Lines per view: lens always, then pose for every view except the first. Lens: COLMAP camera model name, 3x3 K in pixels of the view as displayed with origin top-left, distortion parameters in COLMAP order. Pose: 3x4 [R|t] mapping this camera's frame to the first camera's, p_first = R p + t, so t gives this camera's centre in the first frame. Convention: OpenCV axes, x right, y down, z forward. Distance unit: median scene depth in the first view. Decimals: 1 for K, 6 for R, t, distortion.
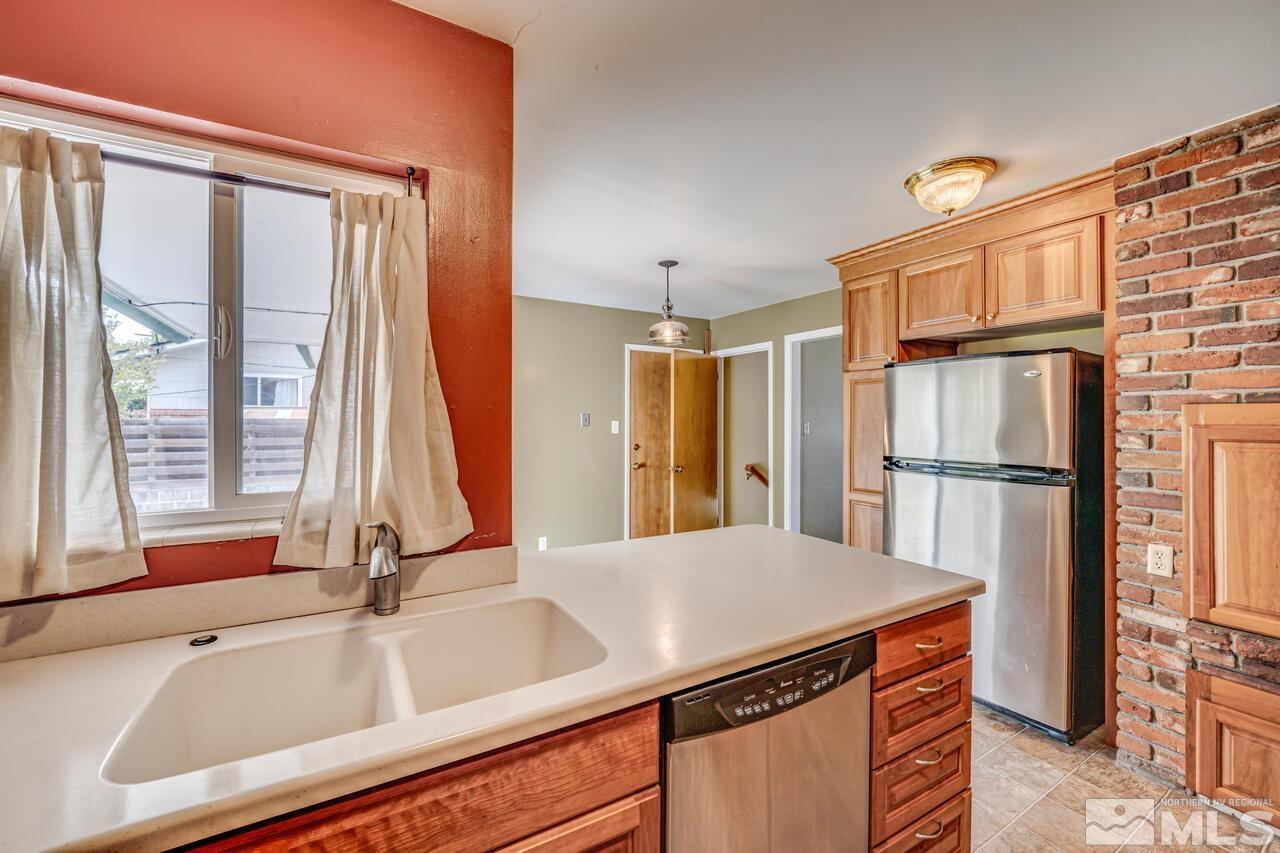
lens RADIAL K [[511.5, 0, 639.7], [0, 511.5, 416.8], [0, 0, 1]] dist [-0.009797, 0.001396]
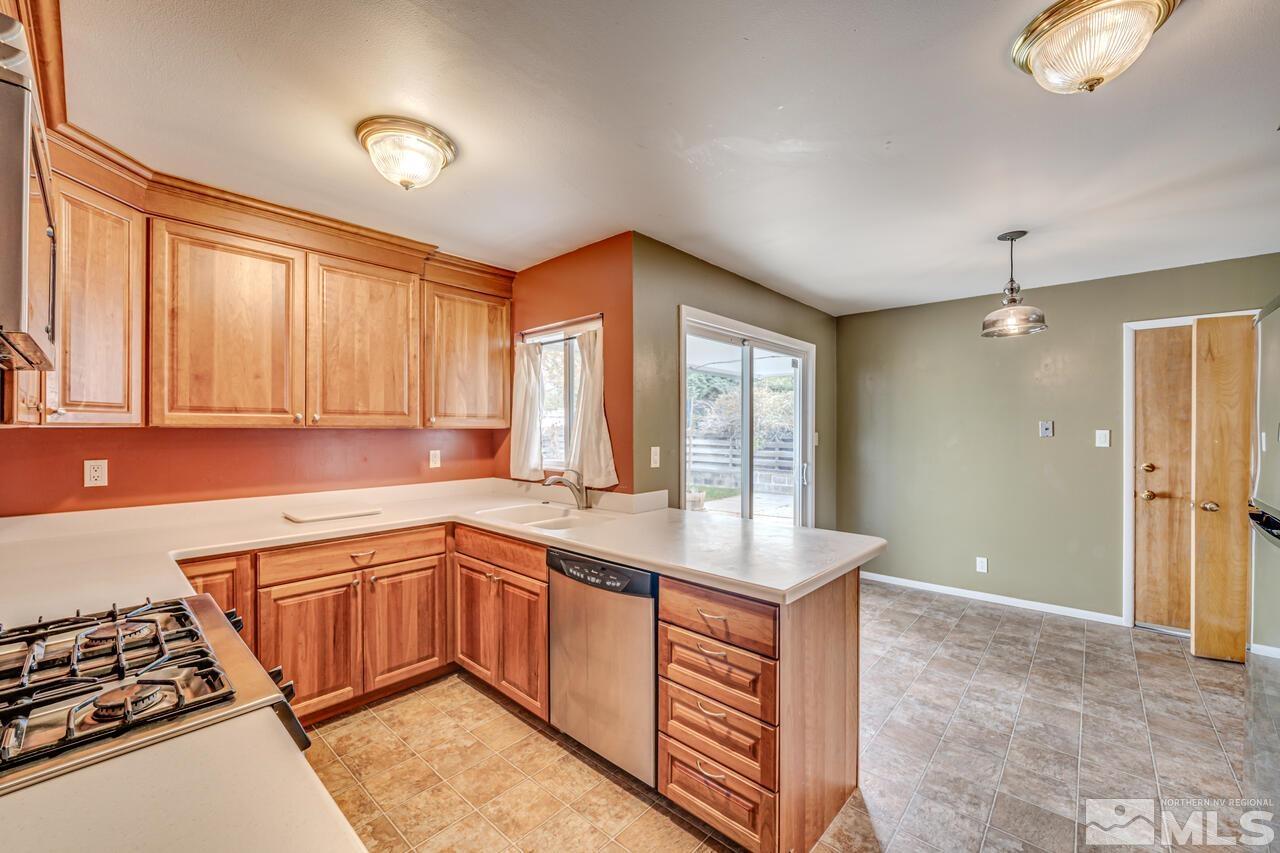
lens RADIAL K [[511.5, 0, 640.7], [0, 511.5, 429.0], [0, 0, 1]] dist [-0.009797, 0.001396]
pose [[0.297040, -0.003385, -0.954859, 1.840163], [0.005514, 0.999983, -0.001829, 0.015744], [0.954849, -0.004722, 0.297053, 0.547184]]
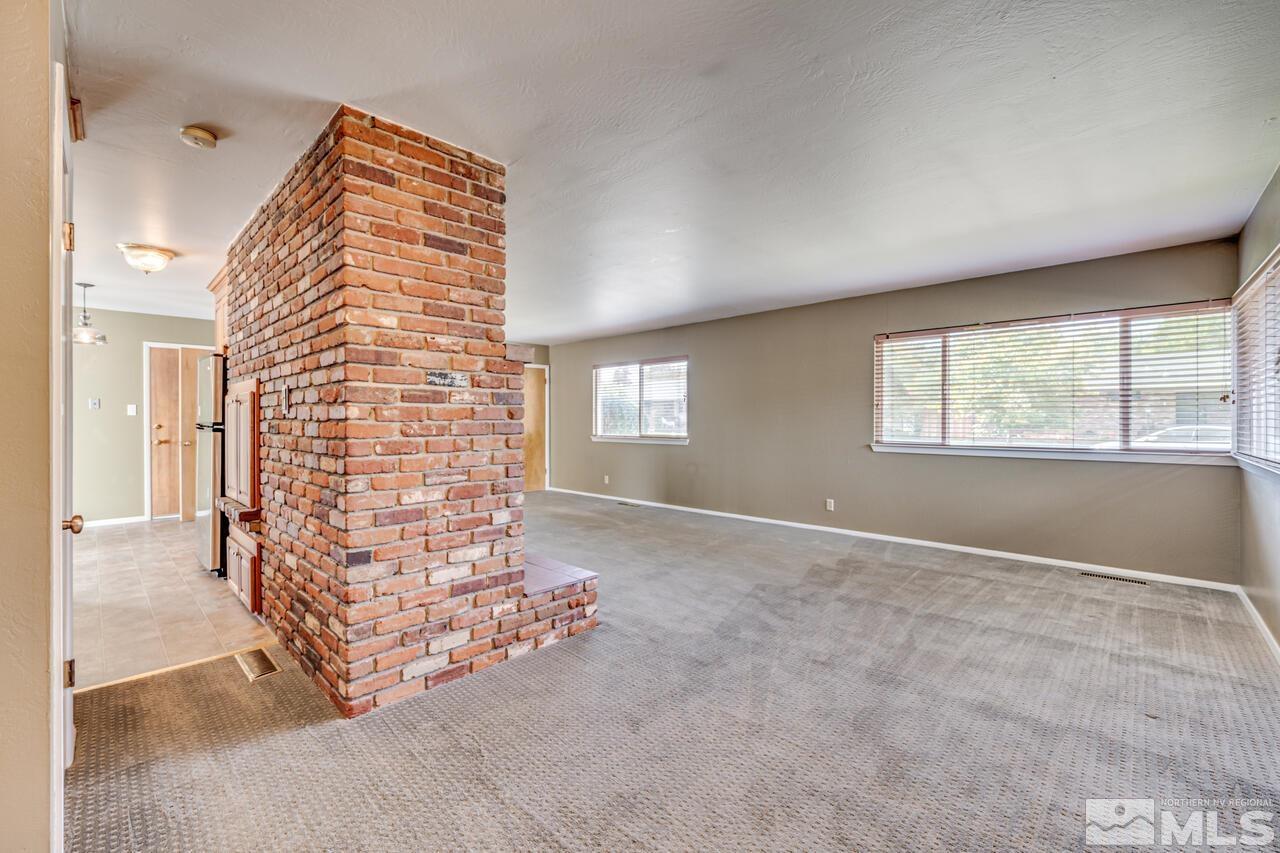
lens RADIAL K [[511.5, 0, 590.4], [0, 511.5, 420.3], [0, 0, 1]] dist [-0.009797, 0.001396]
pose [[0.971578, -0.007328, 0.236607, 2.925465], [0.004075, 0.999890, 0.014234, 0.127658], [-0.236685, -0.012866, 0.971501, -1.763222]]
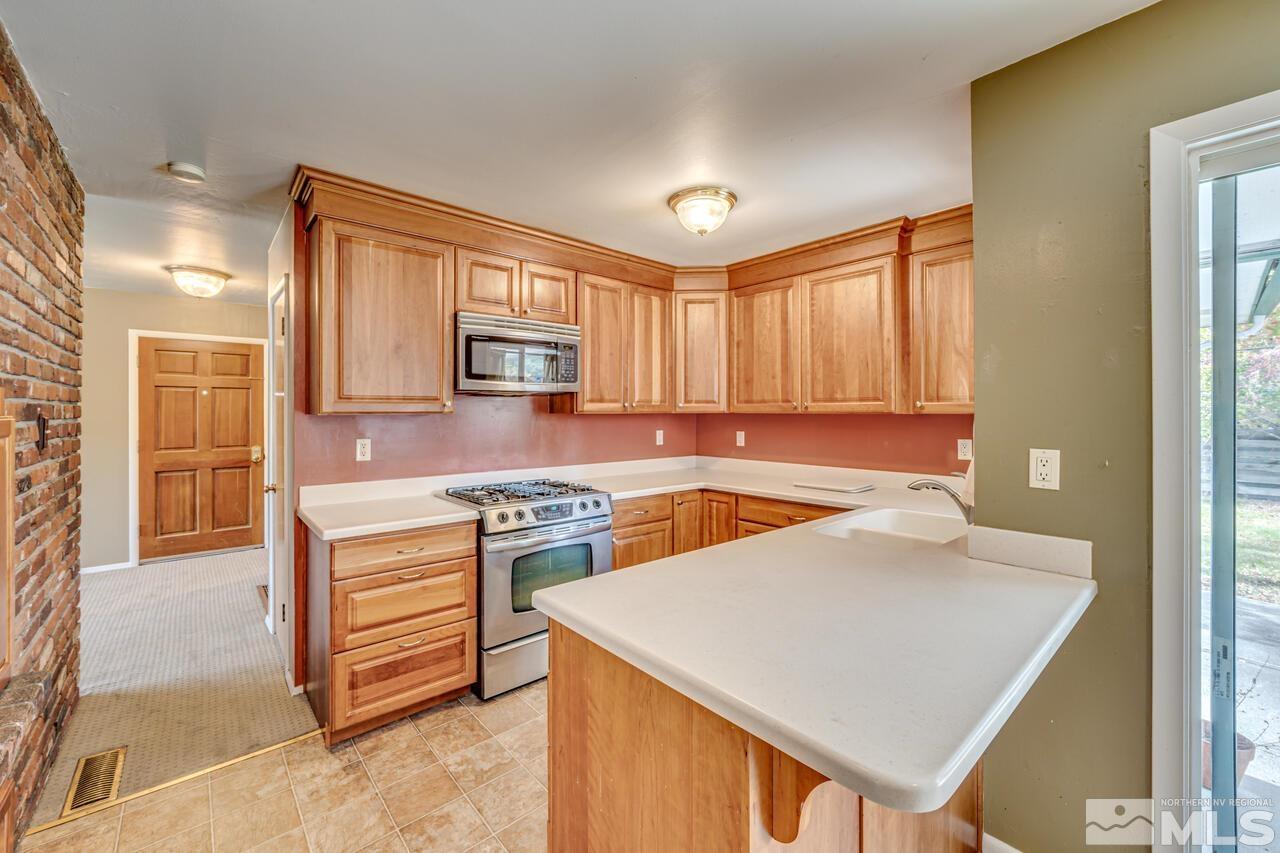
lens RADIAL K [[511.5, 0, 639.0], [0, 511.5, 412.7], [0, 0, 1]] dist [-0.009797, 0.001396]
pose [[-0.982691, -0.005690, -0.185166, 0.796223], [-0.004295, 0.999959, -0.007933, 0.020926], [0.185204, -0.007000, -0.982675, 2.300748]]
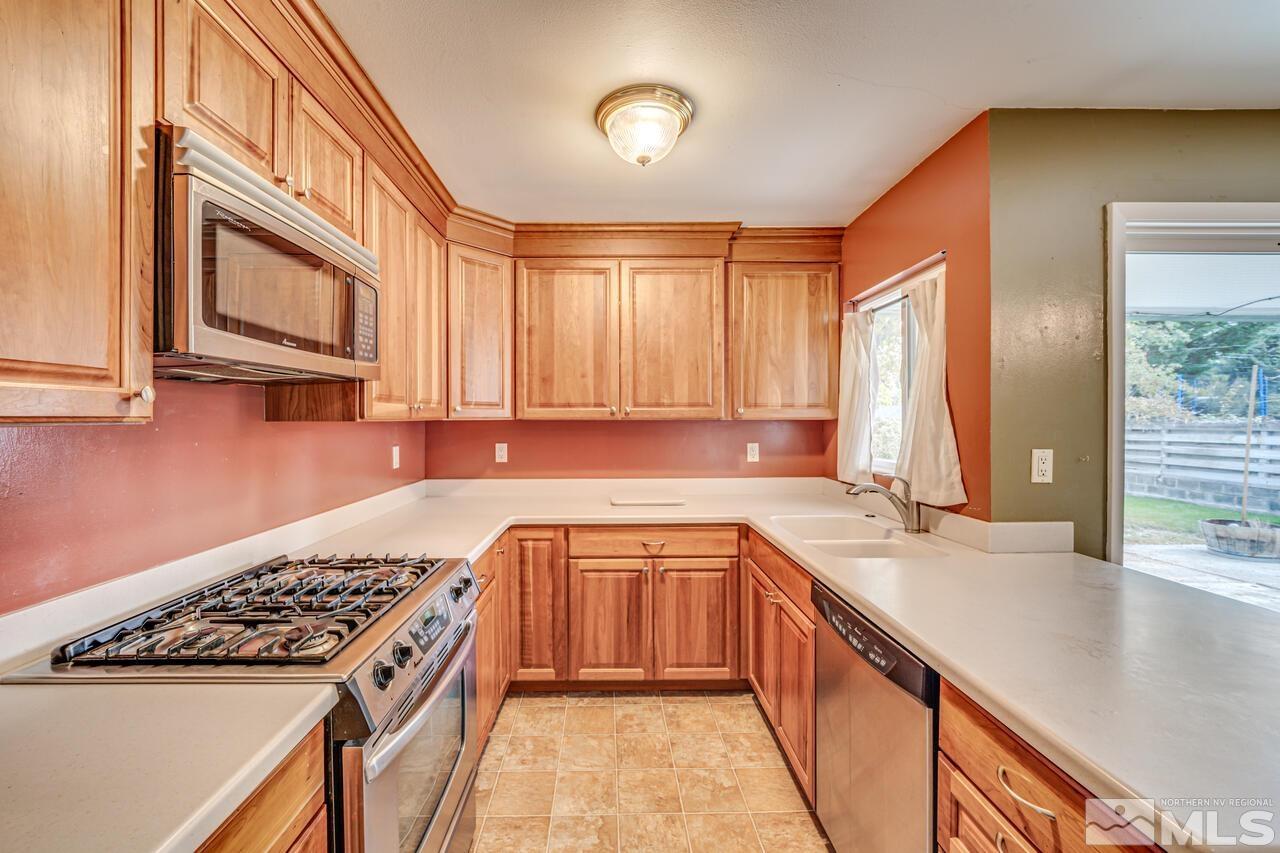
lens RADIAL K [[511.5, 0, 611.3], [0, 511.5, 424.4], [0, 0, 1]] dist [-0.009797, 0.001396]
pose [[-0.506418, 0.004058, -0.862278, 1.459354], [0.005040, 0.999986, 0.001746, 0.015970], [0.862273, -0.003462, -0.506432, 0.983971]]
